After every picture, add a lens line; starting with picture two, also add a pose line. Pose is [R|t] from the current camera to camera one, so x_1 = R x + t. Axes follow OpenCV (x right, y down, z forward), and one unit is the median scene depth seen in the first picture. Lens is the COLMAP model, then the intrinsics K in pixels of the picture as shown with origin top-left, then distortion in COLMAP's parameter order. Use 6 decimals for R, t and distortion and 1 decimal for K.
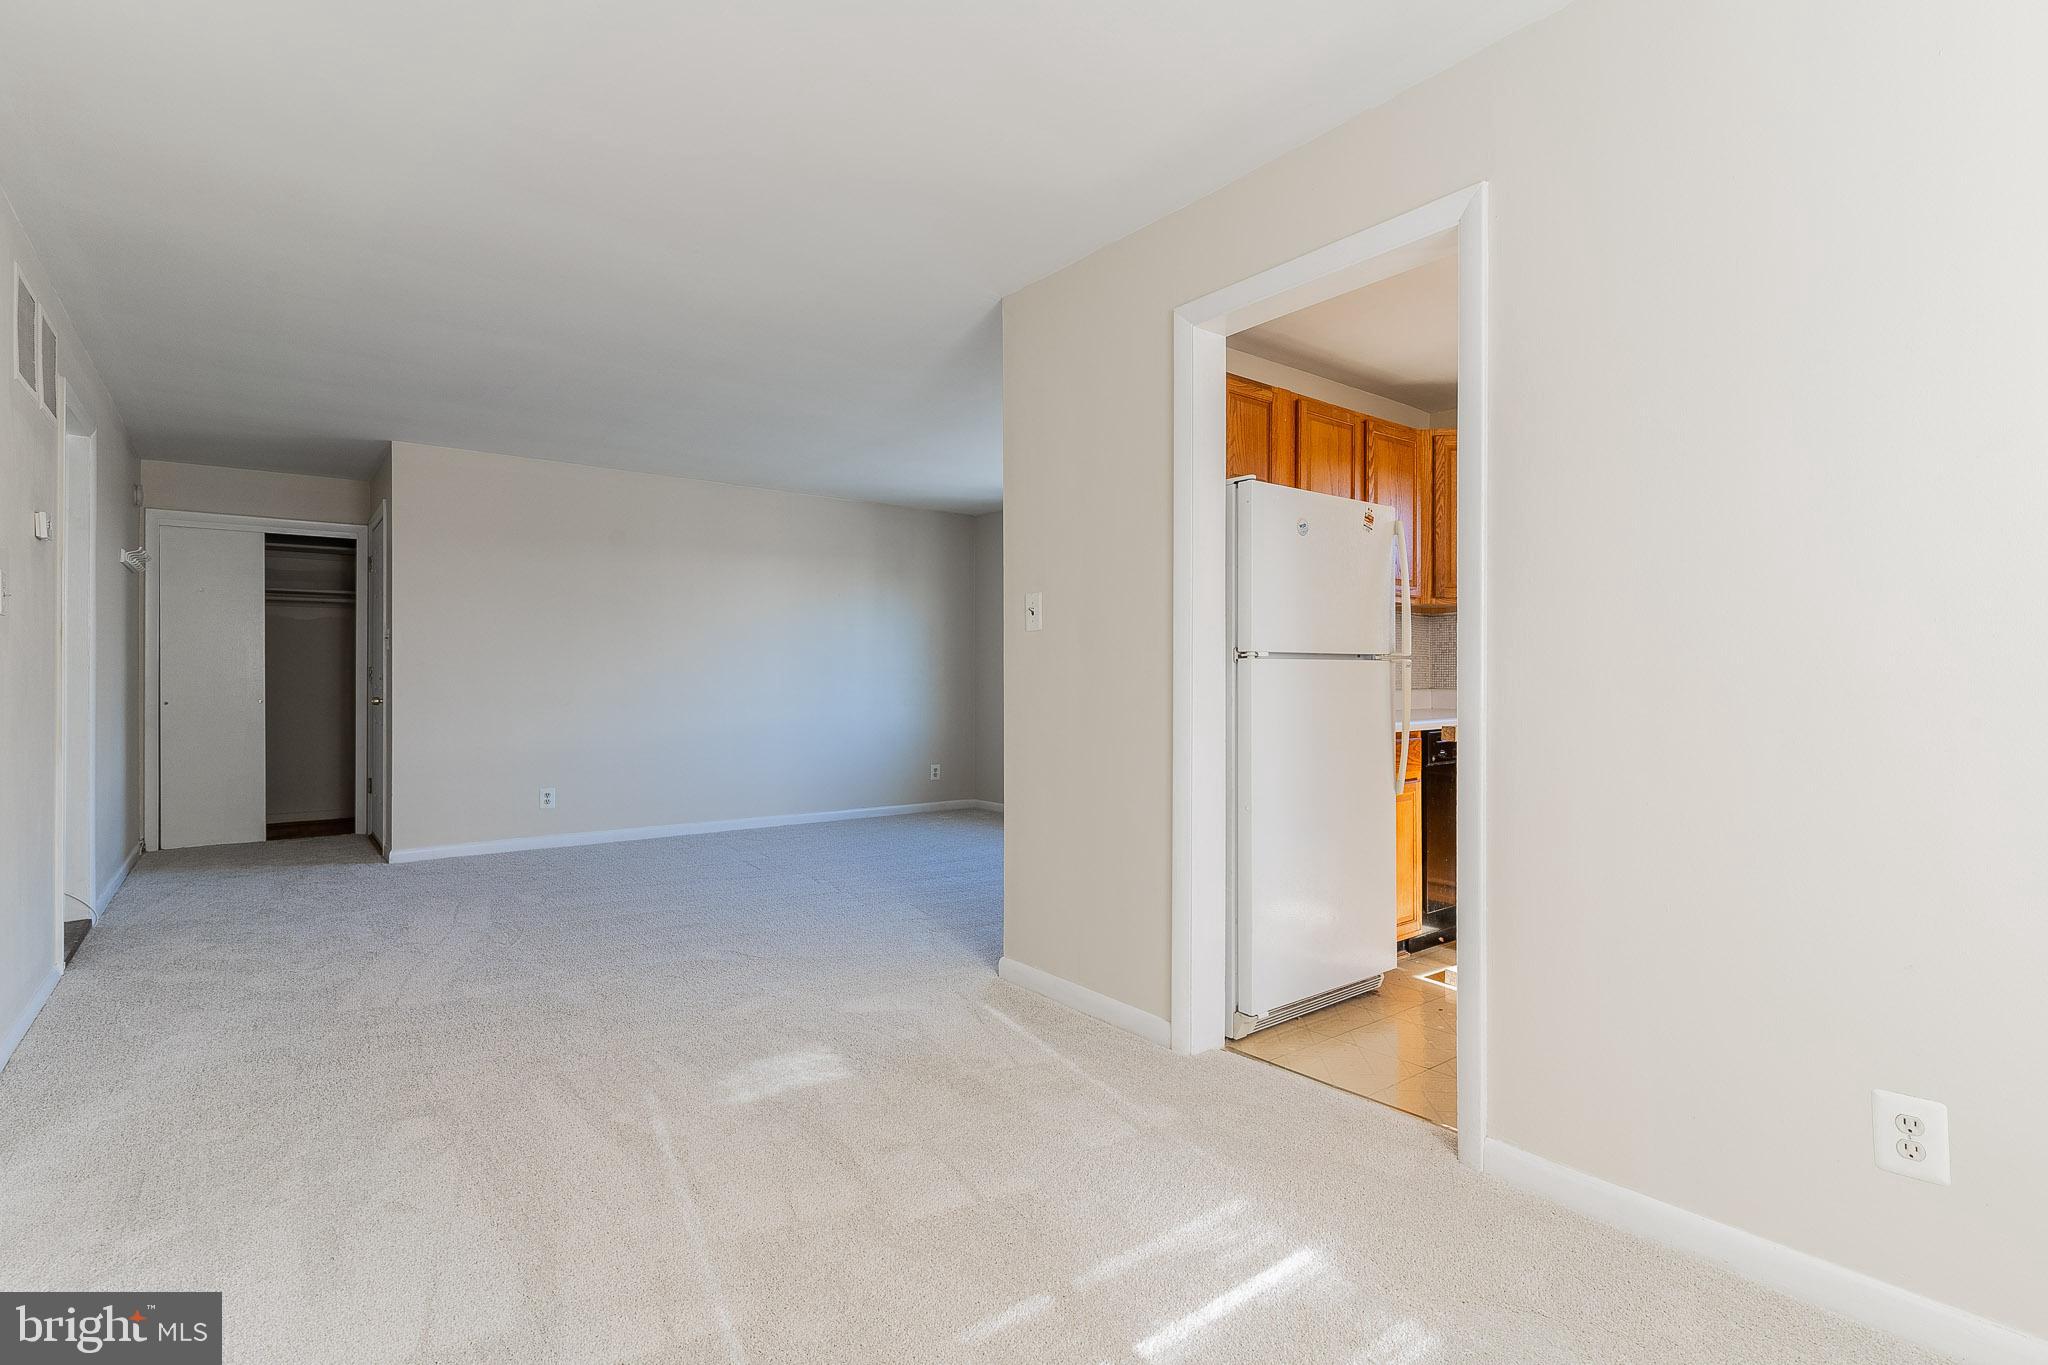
lens RADIAL K [[990.6, 0, 1023.9], [0, 990.6, 675.7], [0, 0, 1]] dist [0.001265, 0.000824]
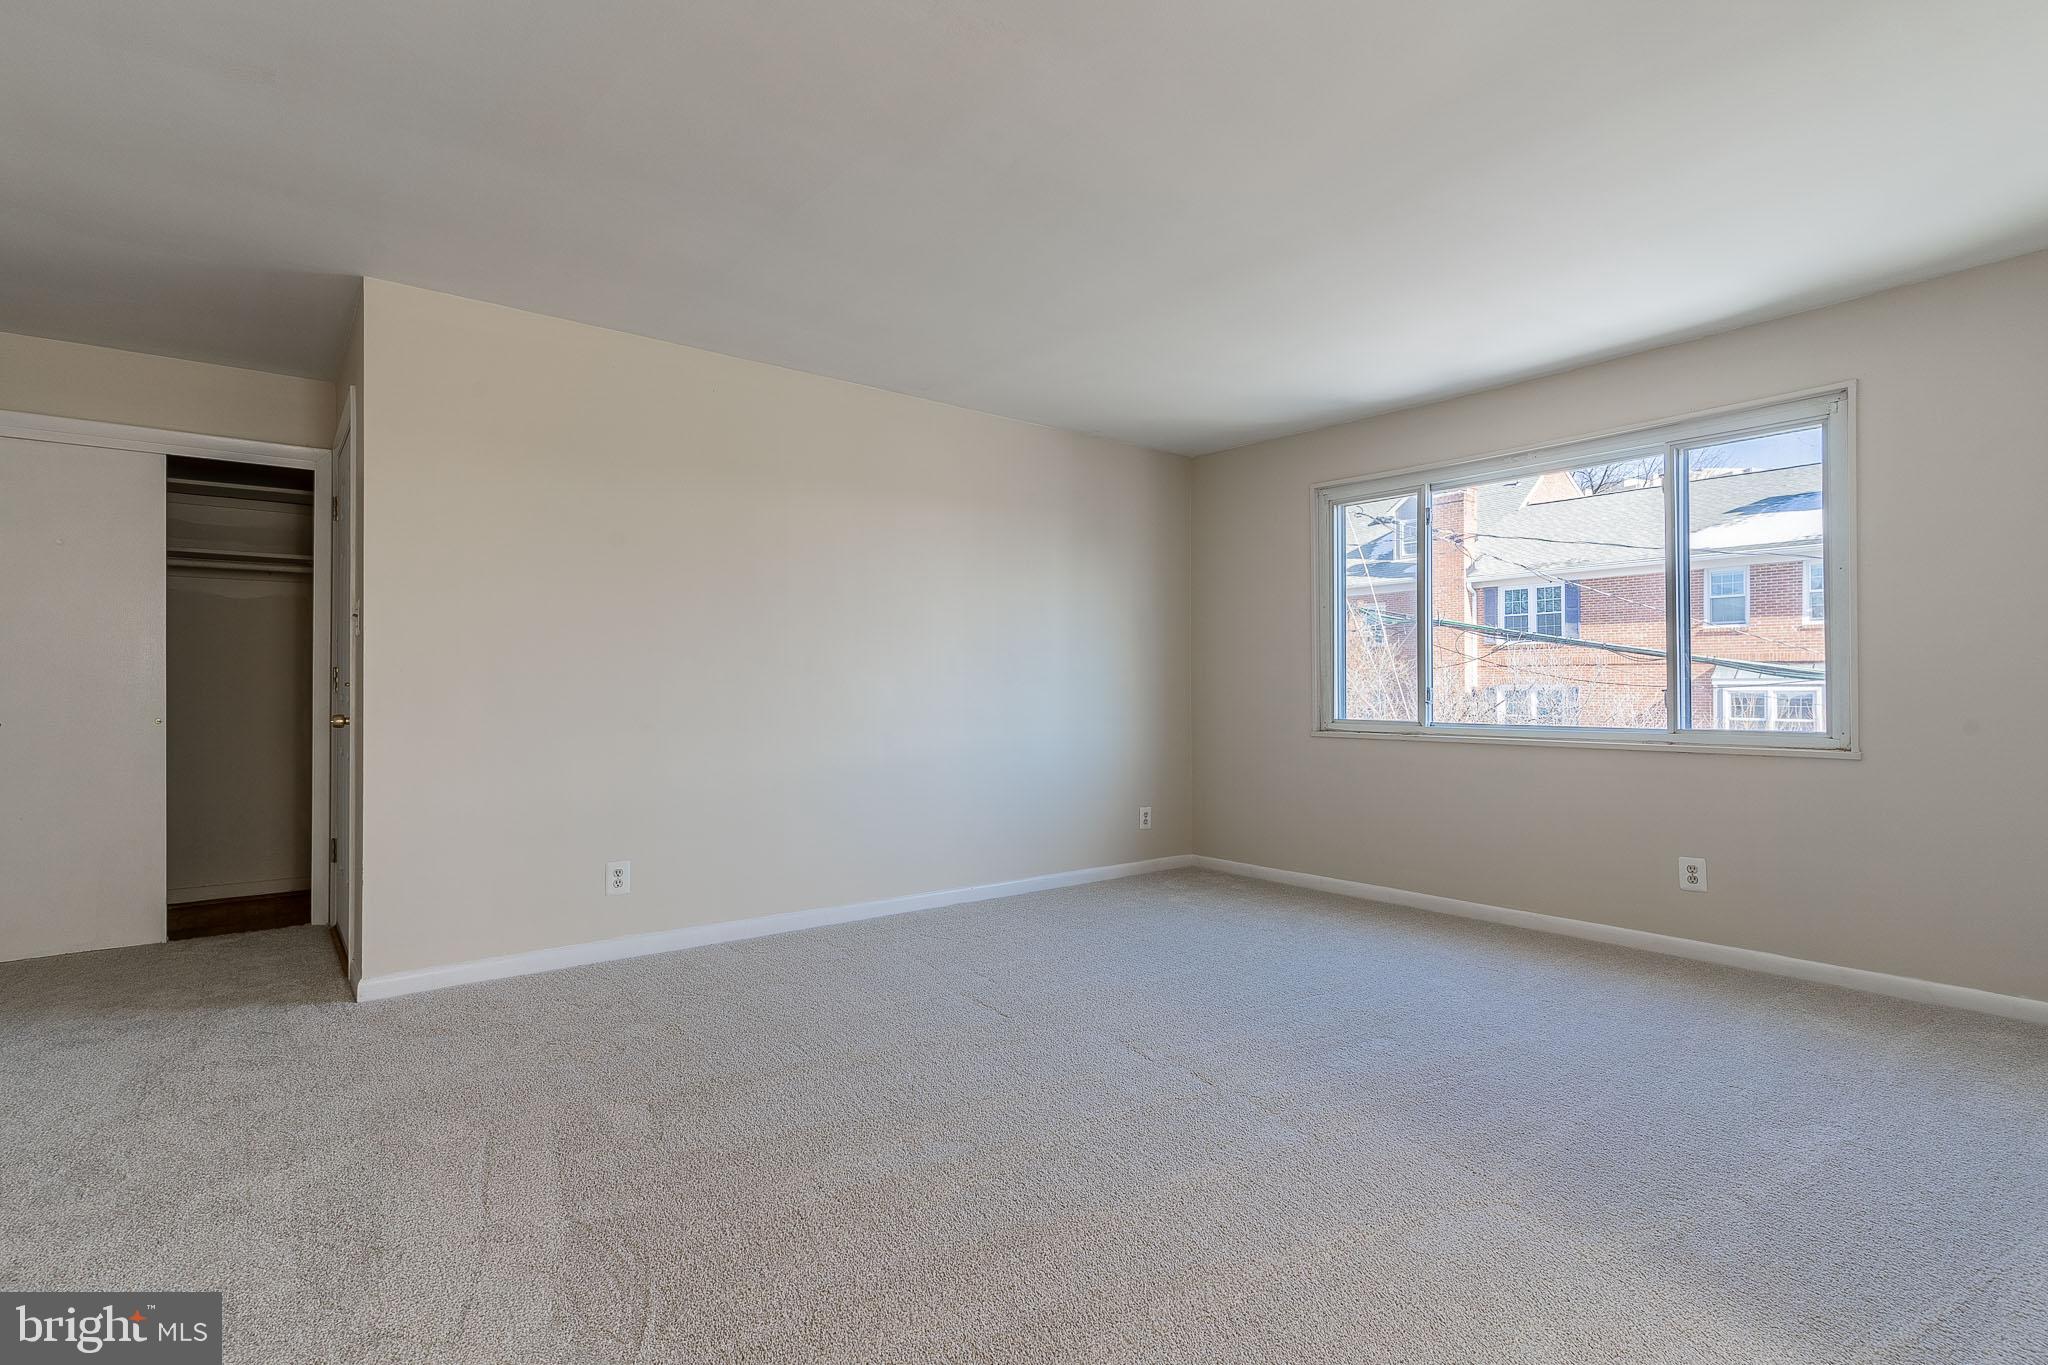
lens RADIAL K [[991.2, 0, 1024.0], [0, 991.2, 682.5], [0, 0, 1]] dist [-0.001194, -0.000551]
pose [[0.999963, -0.002593, 0.008163, -0.240366], [0.002642, 0.999979, -0.005897, 0.006906], [-0.008148, 0.005918, 0.999949, 0.393266]]
